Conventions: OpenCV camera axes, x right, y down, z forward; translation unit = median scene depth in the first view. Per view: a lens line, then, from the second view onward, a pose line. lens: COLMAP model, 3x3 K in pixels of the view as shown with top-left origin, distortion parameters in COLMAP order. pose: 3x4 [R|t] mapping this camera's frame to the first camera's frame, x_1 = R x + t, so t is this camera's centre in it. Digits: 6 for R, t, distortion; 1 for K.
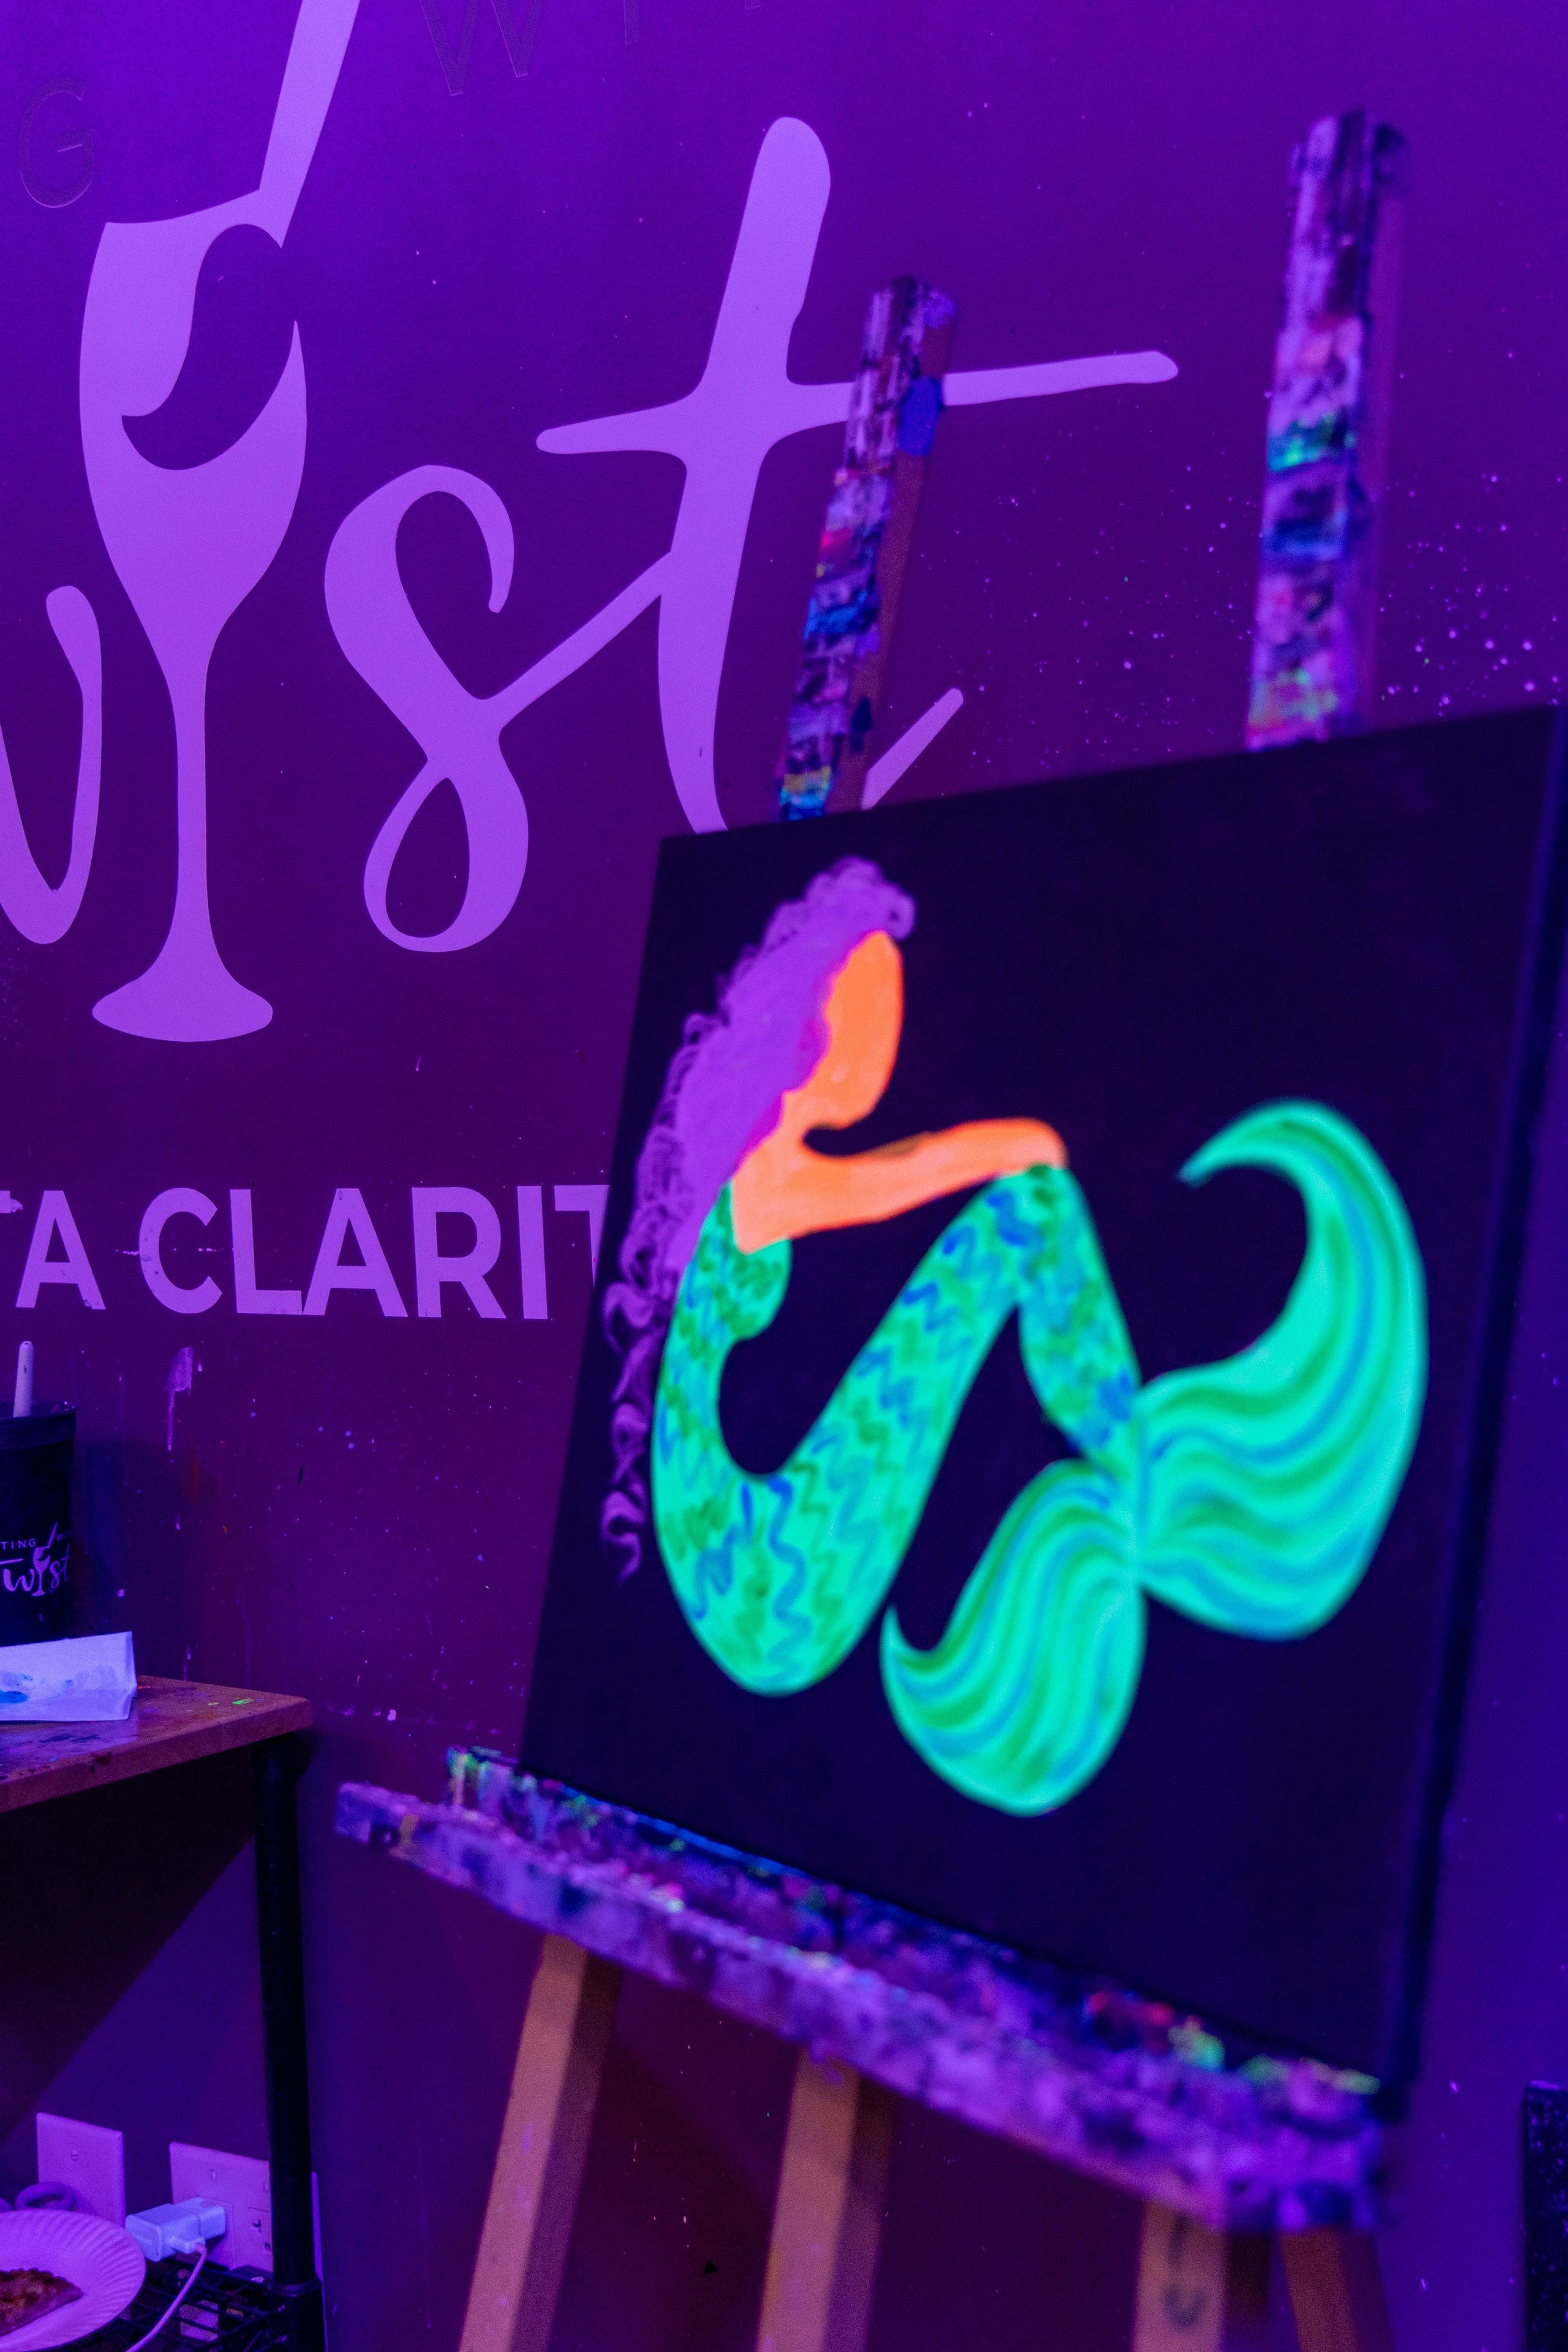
lens RADIAL K [[2940.5, 0, 804.4], [0, 2940.5, 1185.1], [0, 0, 1]] dist [0.037689, 0.000000]
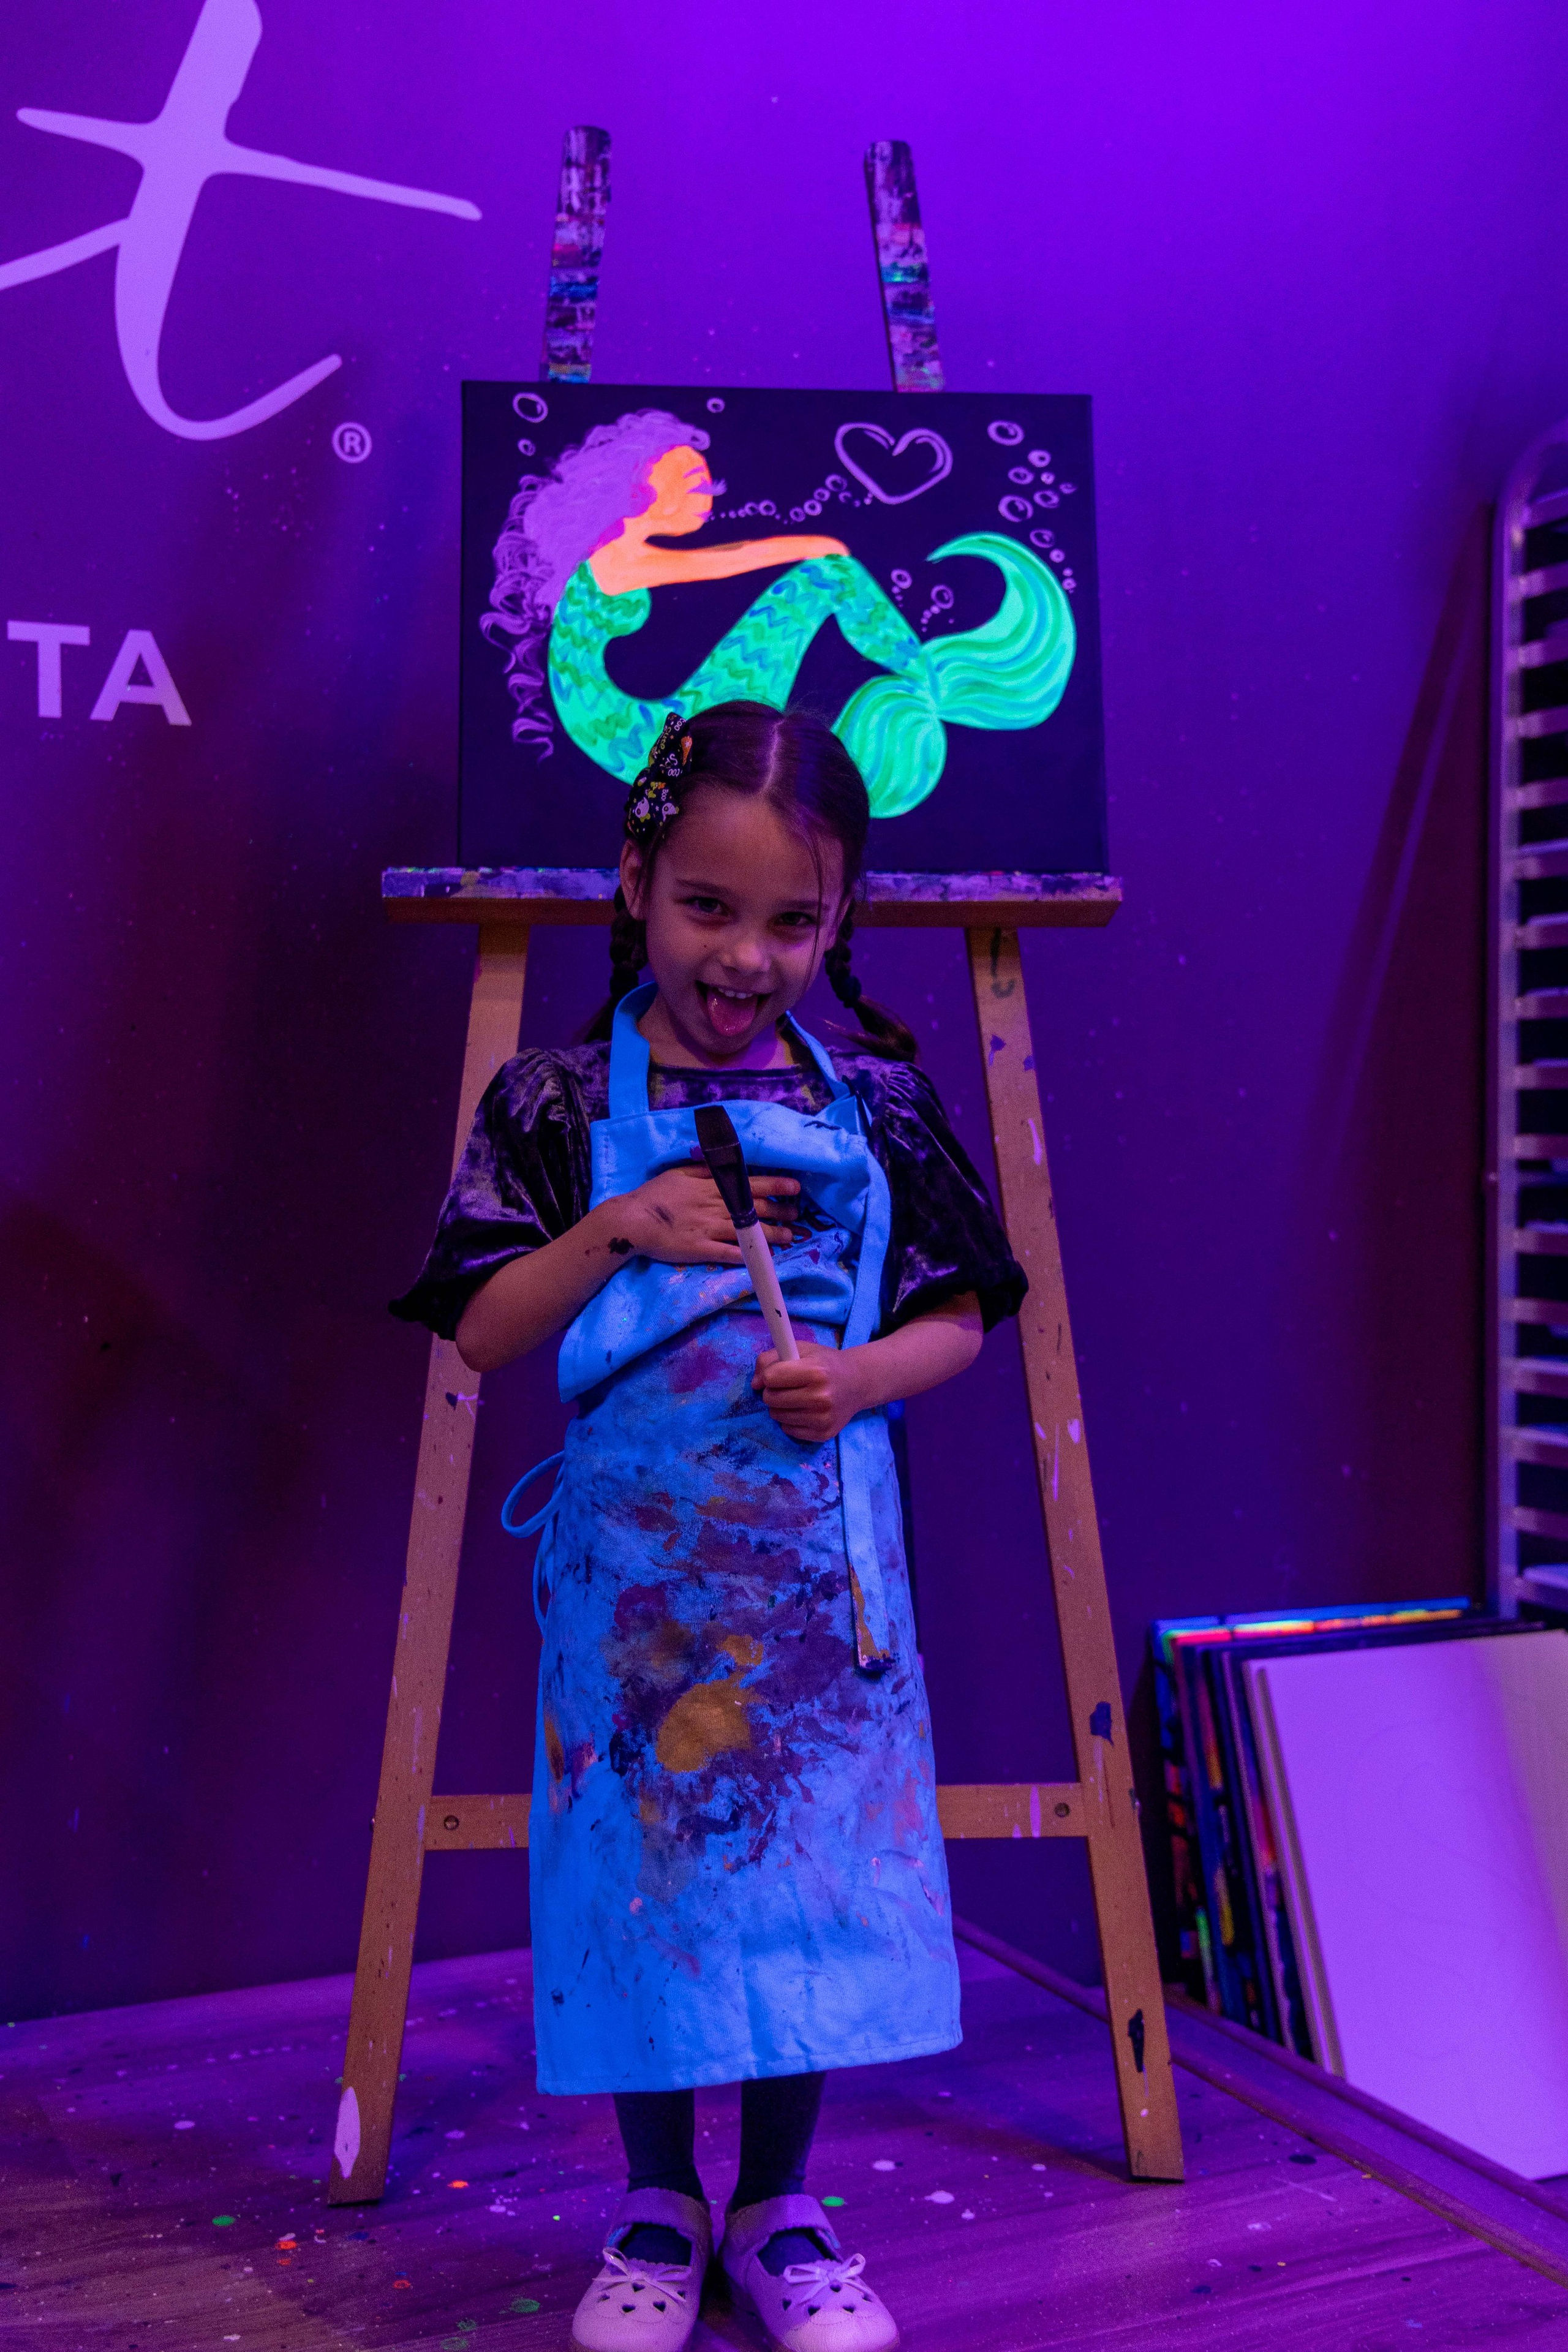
lens RADIAL K [[2627.4, 0, 744.0], [0, 2627.4, 1185.6], [0, 0, 1]] dist [0.051387, 0.000000]
pose [[0.504032, 0.017619, 0.863505, -1.444412], [0.018813, 0.999331, -0.031371, 0.460230], [-0.863480, 0.032057, 0.503364, 0.046022]]
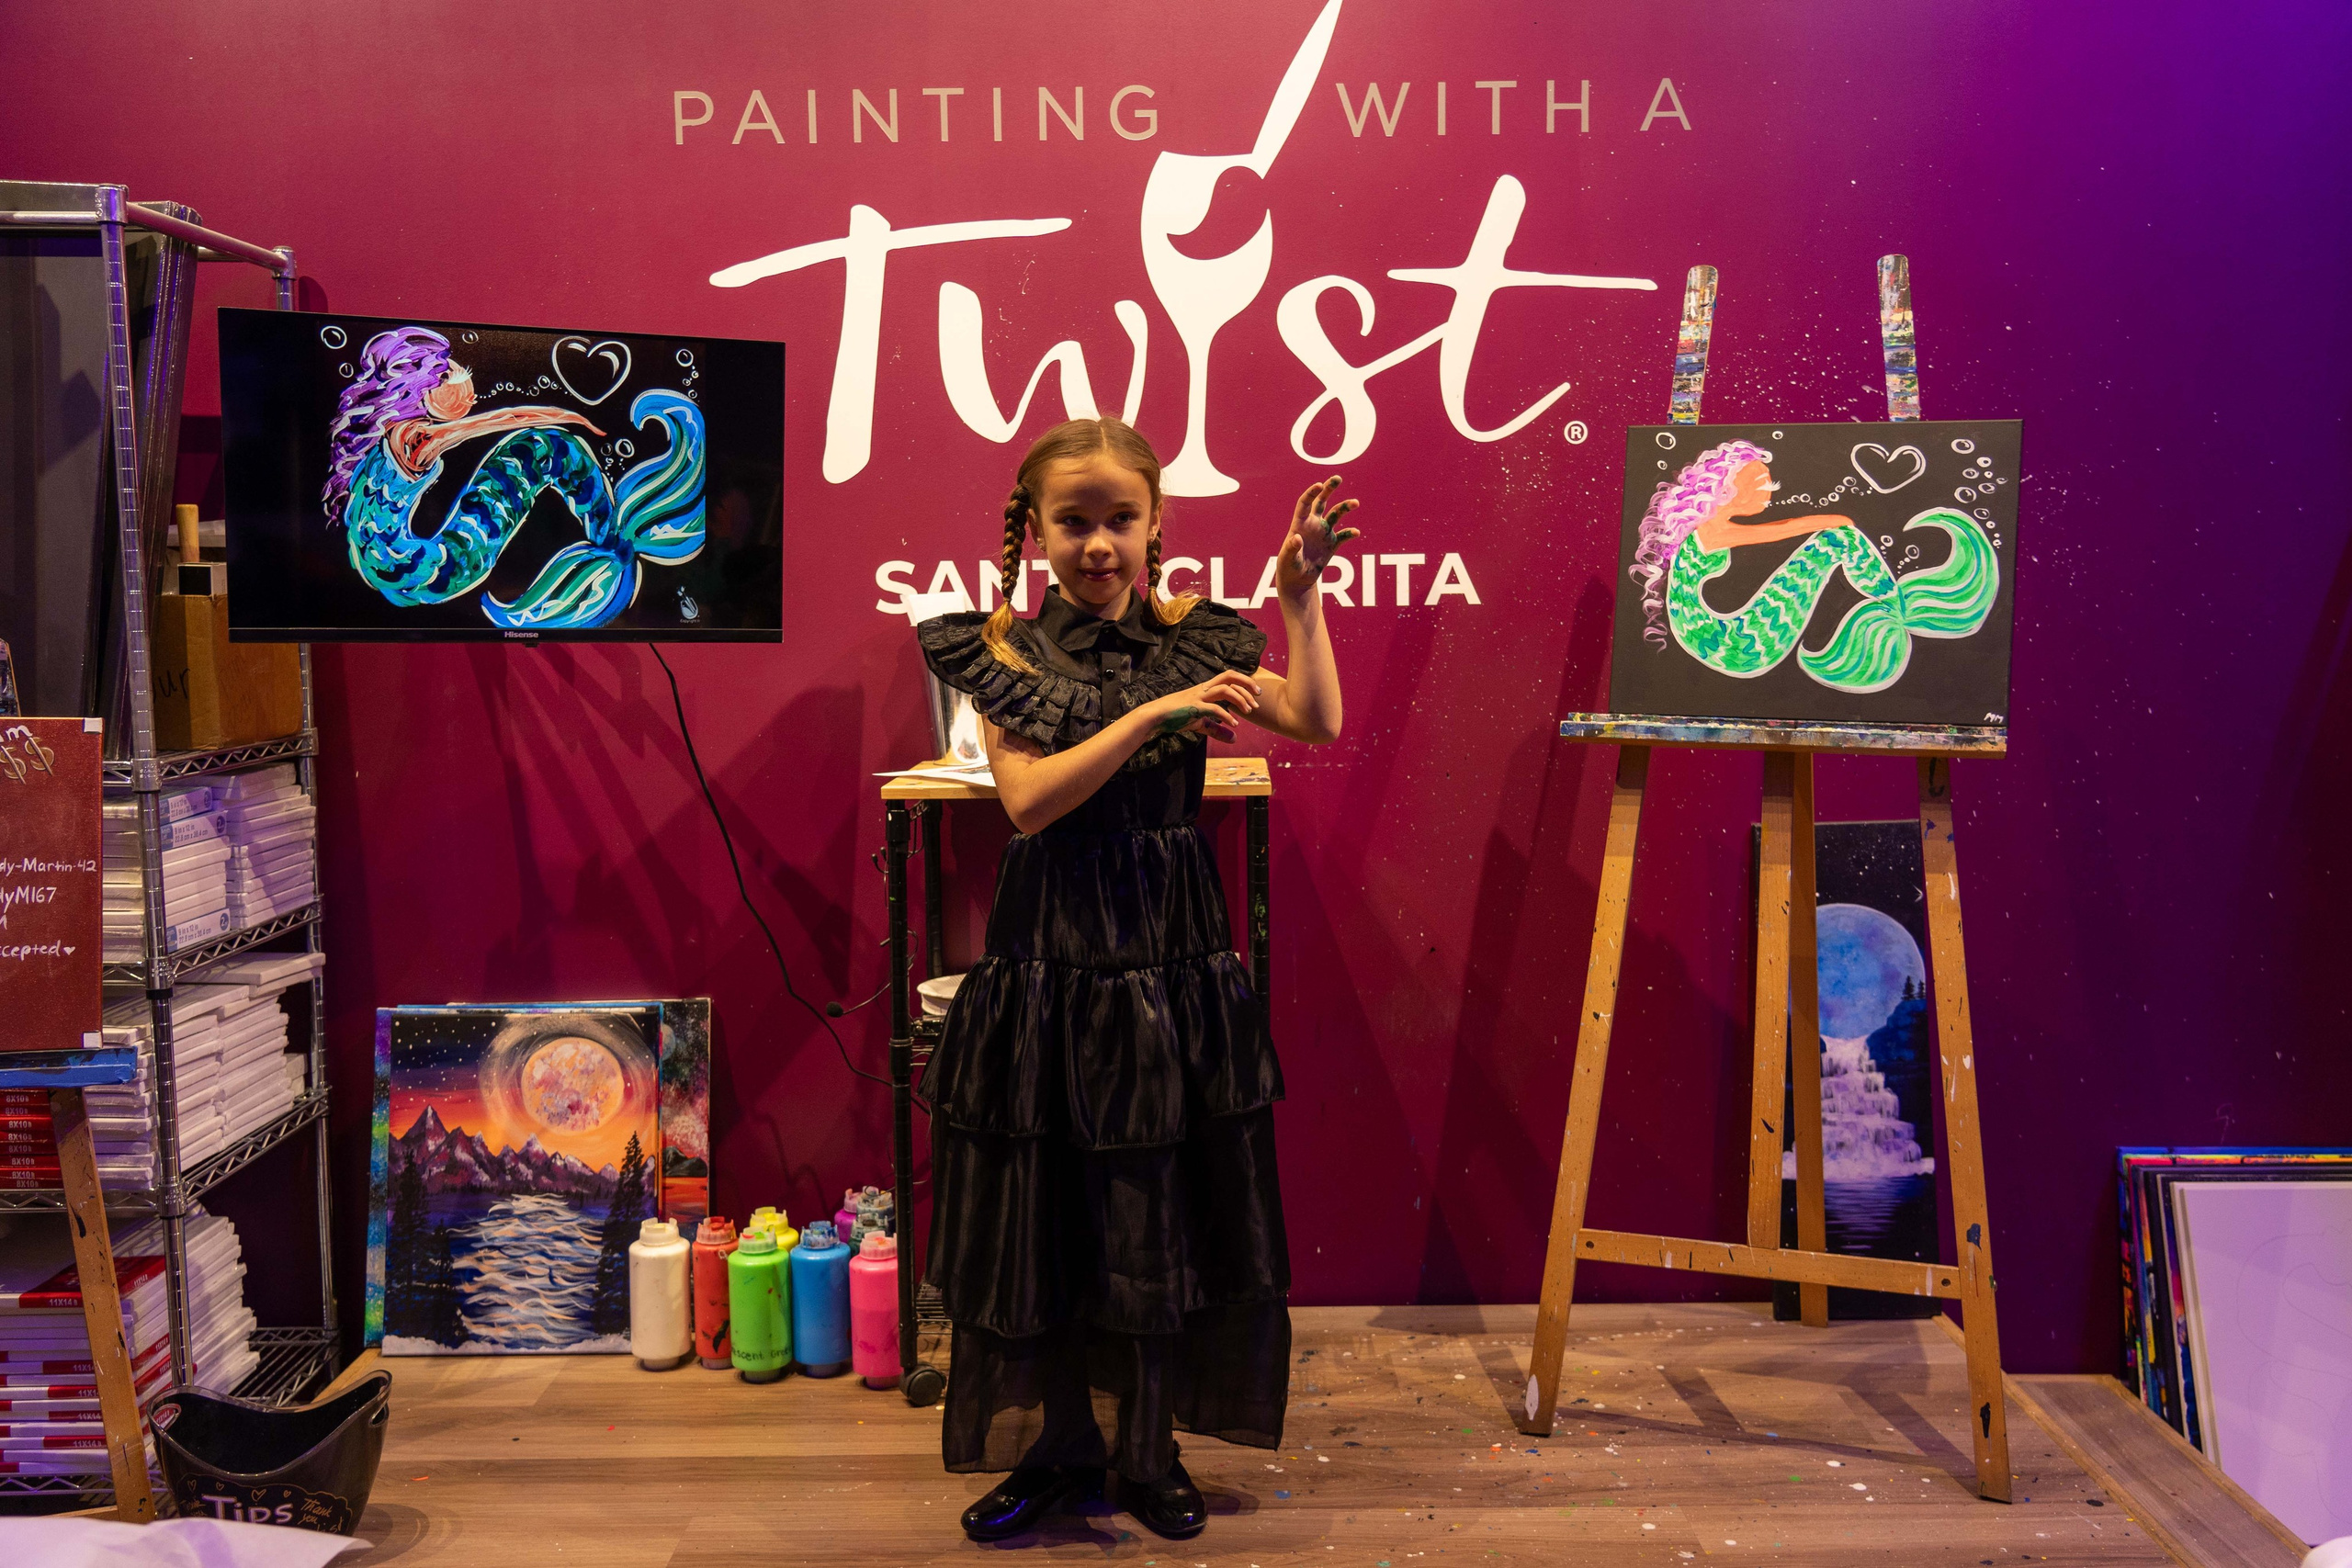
lens RADIAL K [[2055.4, 0, 1153.4], [0, 2055.4, 769.4], [0, 0, 1]] dist [0.038739, -0.034782]
pose [[0.824137, -0.029129, 0.565641, -1.843857], [0.008064, 0.999179, 0.039706, 0.166541], [-0.566333, -0.028162, 0.823695, -0.593811]]
